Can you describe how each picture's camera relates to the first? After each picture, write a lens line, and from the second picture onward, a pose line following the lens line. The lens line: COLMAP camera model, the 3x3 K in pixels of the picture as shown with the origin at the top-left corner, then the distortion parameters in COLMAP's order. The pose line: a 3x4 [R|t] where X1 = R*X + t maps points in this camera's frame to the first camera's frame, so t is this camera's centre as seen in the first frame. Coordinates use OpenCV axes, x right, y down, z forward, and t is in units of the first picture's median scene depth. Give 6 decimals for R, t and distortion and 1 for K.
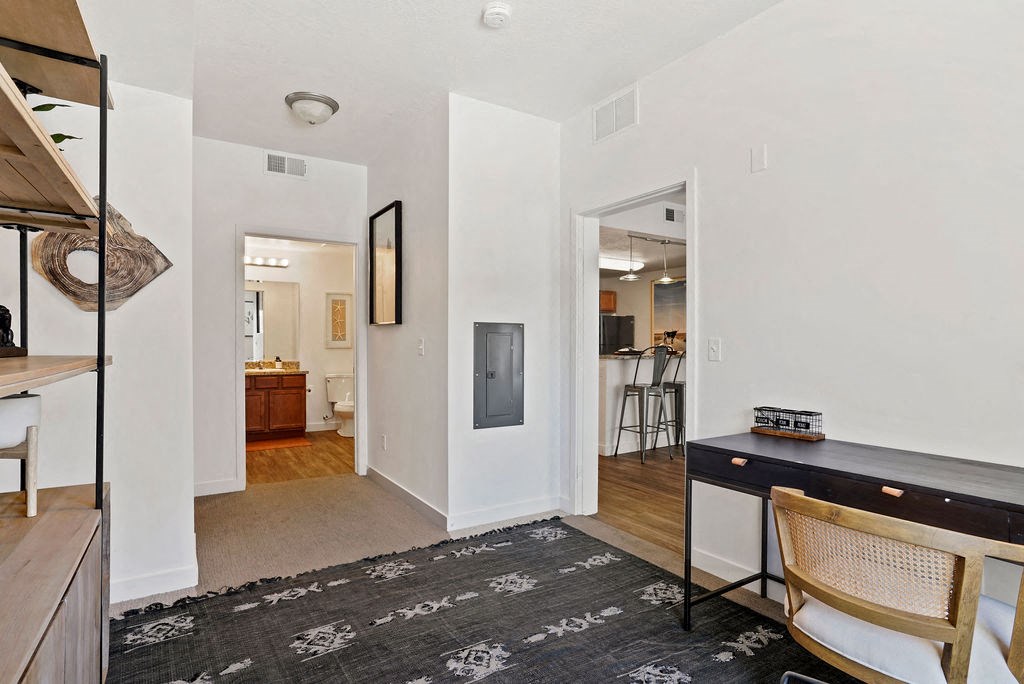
lens RADIAL K [[521.7, 0, 520.4], [0, 521.7, 345.5], [0, 0, 1]] dist [-0.015775, 0.004803]
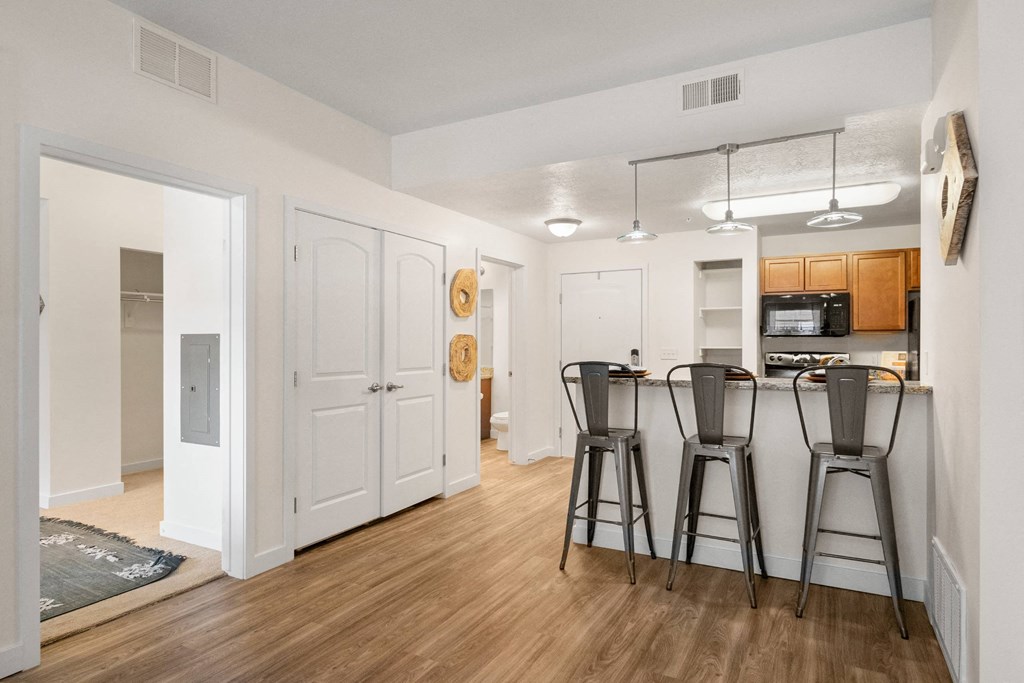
lens RADIAL K [[562.2, 0, 510.6], [0, 562.2, 339.0], [0, 0, 1]] dist [0.005552, -0.000430]
pose [[0.491416, -0.005557, -0.870907, 1.145326], [-0.002815, 0.999964, -0.007969, -0.027788], [0.870921, 0.006368, 0.491383, 1.010887]]
